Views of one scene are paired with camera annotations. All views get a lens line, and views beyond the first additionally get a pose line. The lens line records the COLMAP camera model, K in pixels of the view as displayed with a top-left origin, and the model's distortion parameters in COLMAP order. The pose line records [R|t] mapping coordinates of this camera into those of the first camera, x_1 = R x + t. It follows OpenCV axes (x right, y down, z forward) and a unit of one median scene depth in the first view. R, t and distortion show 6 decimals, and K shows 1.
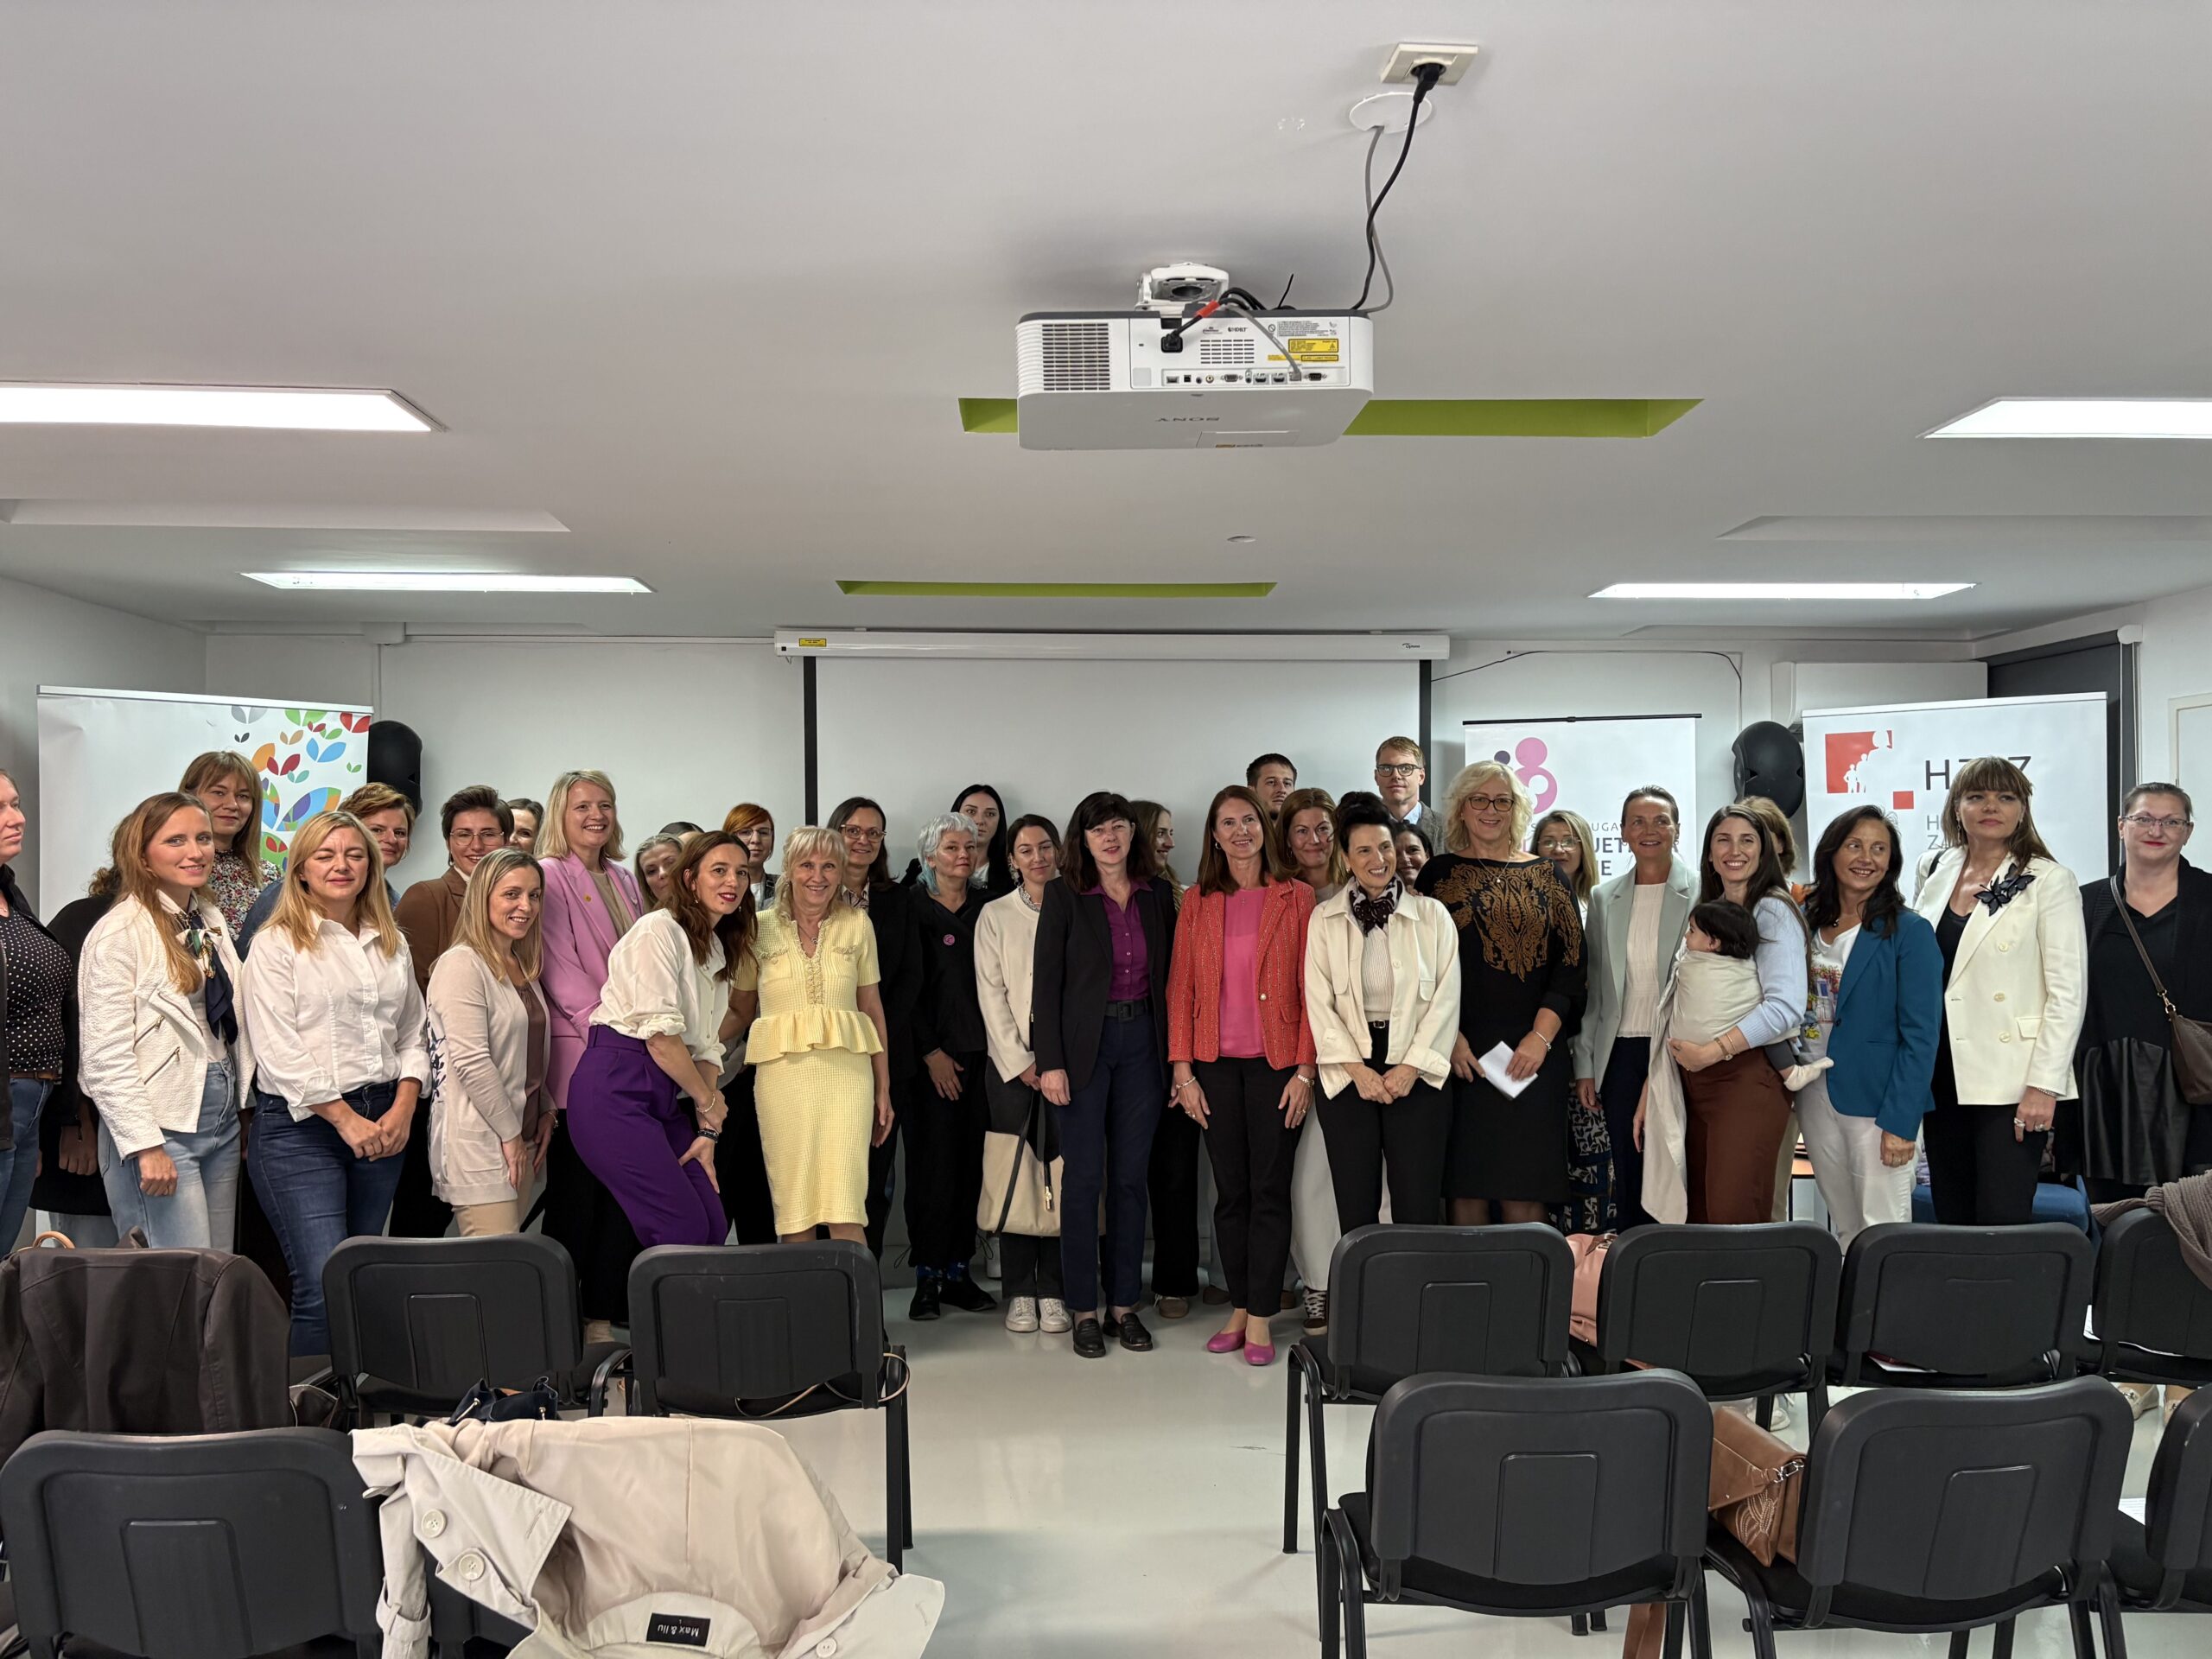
lens RADIAL K [[1674.4, 0, 1125.7], [0, 1674.4, 839.6], [0, 0, 1]] dist [0.025170, 0.002997]
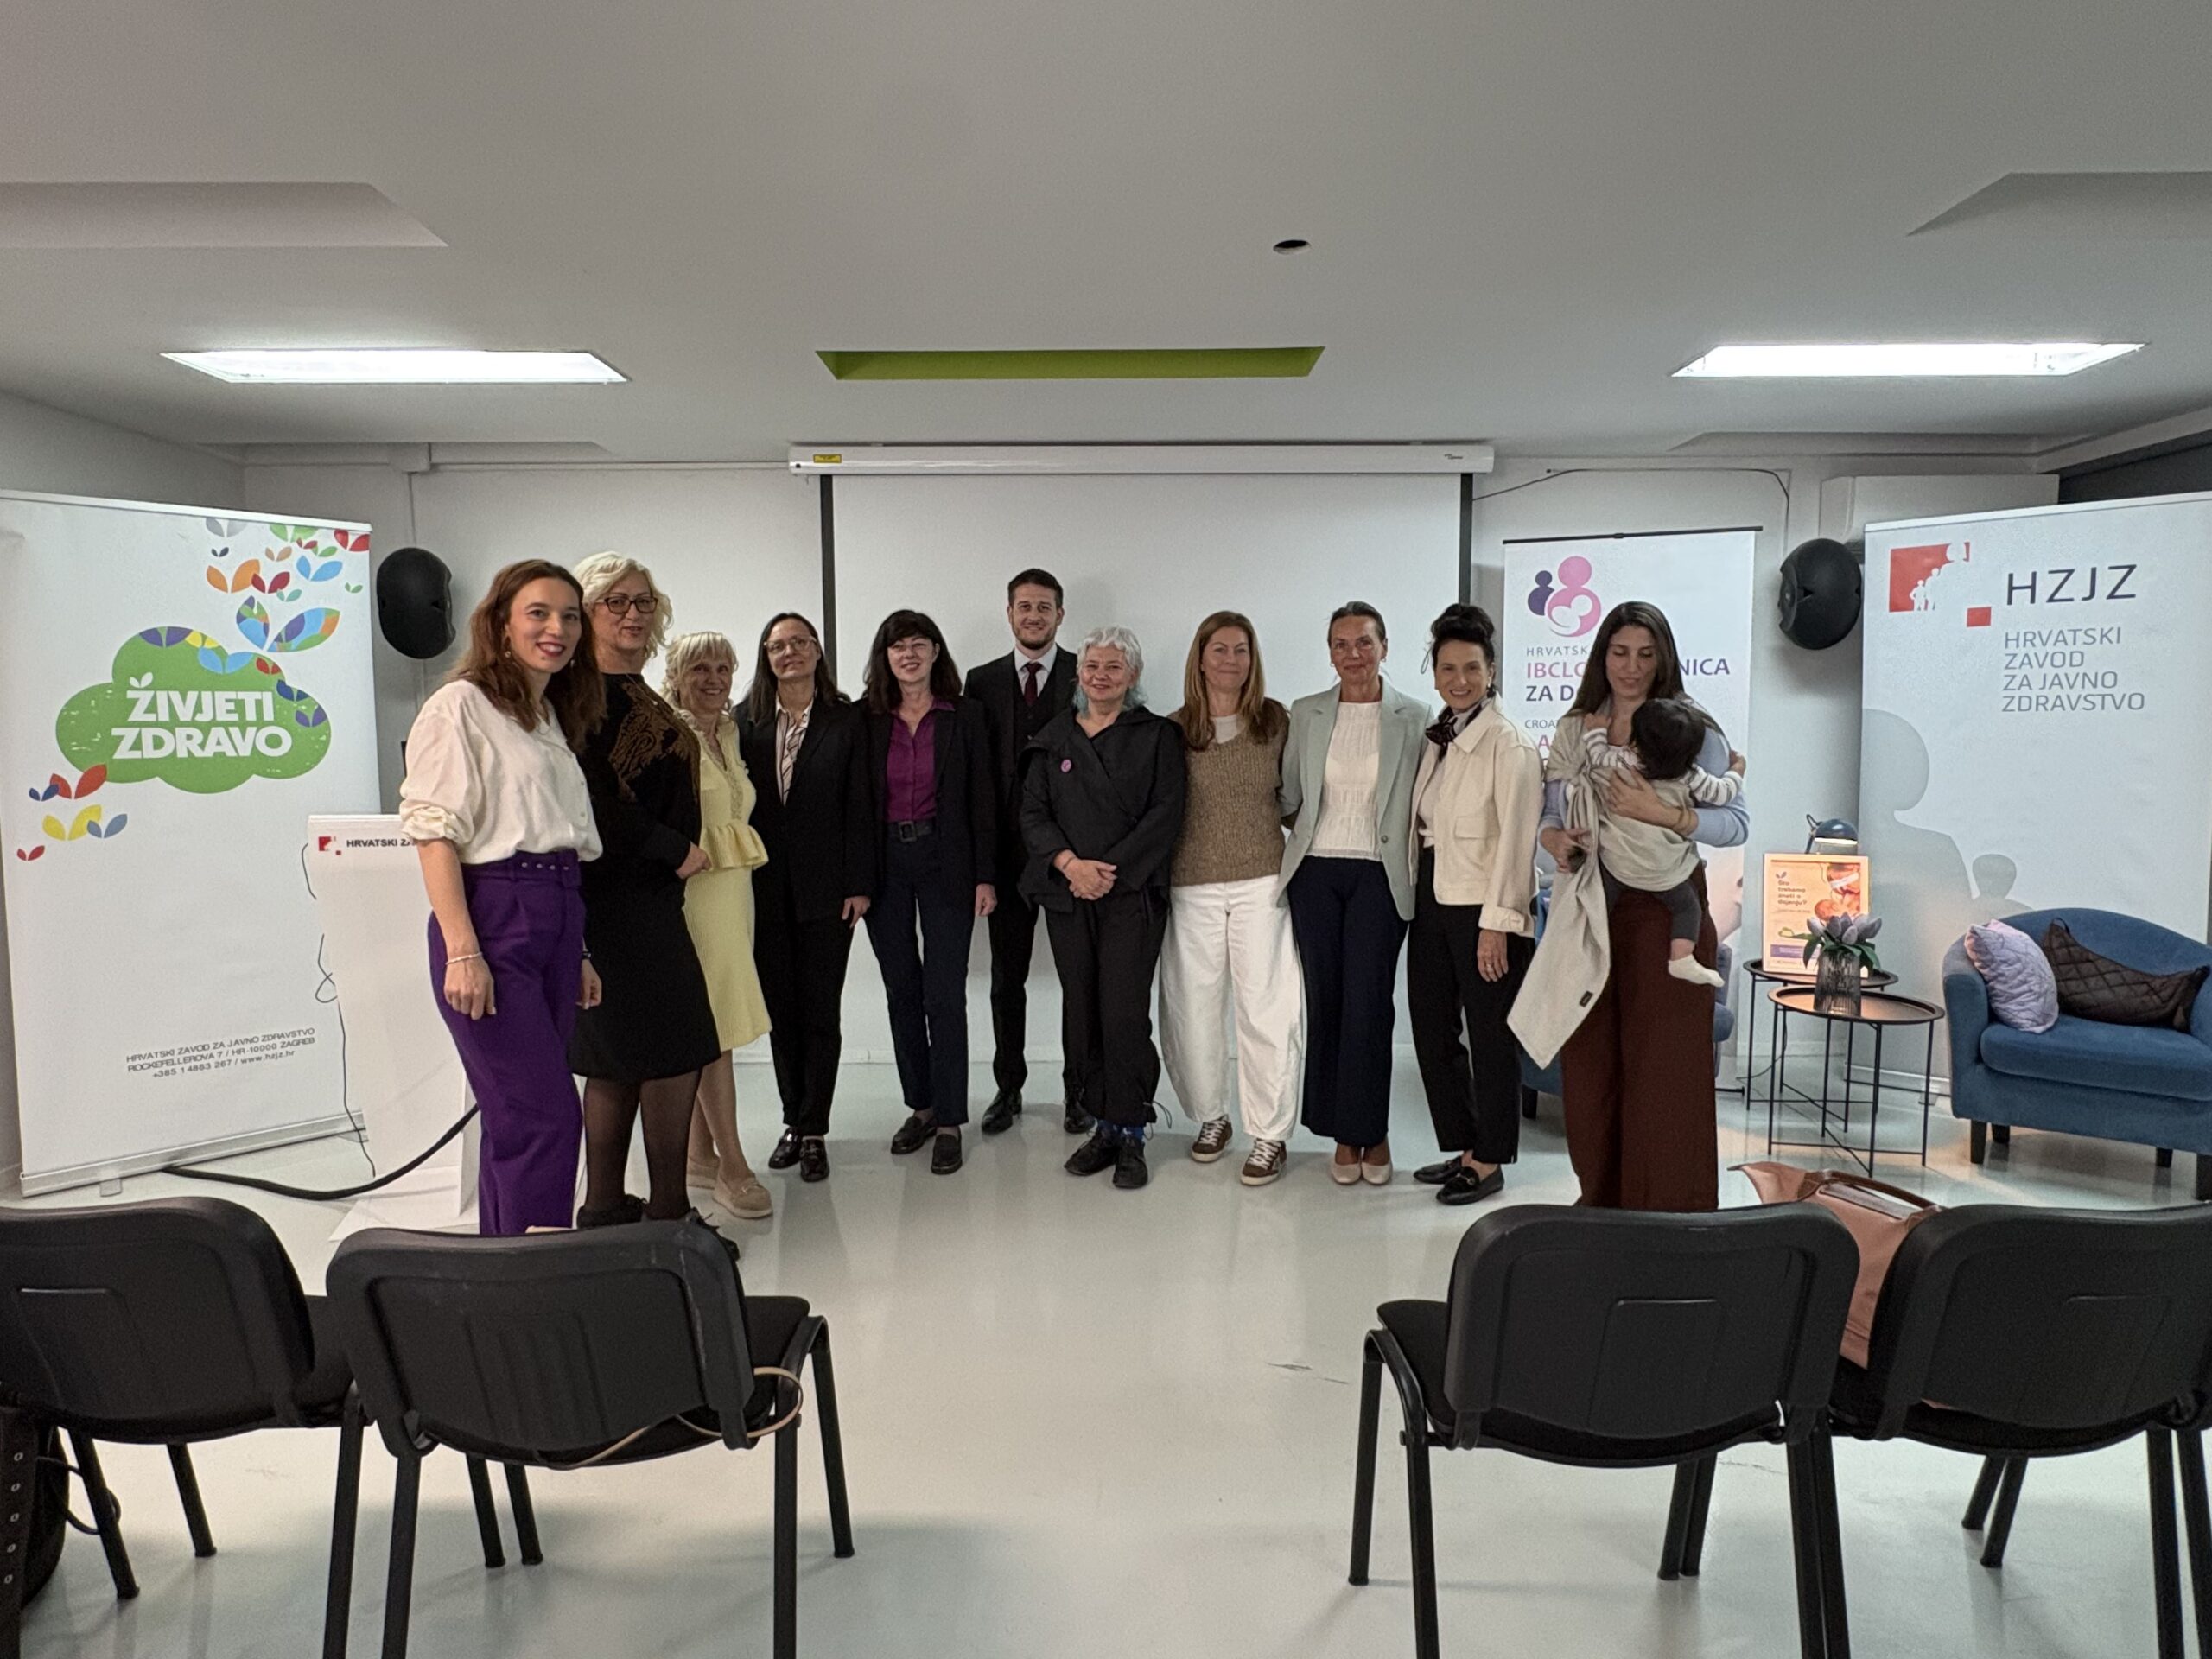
lens RADIAL K [[1191.4, 0, 1111.0], [0, 1191.4, 830.4], [0, 0, 1]] dist [-0.013041, 0.001867]
pose [[0.998944, 0.001154, -0.045936, 0.008418], [0.003501, 0.994868, 0.101118, 0.028673], [0.045817, -0.101172, 0.993813, 0.331275]]
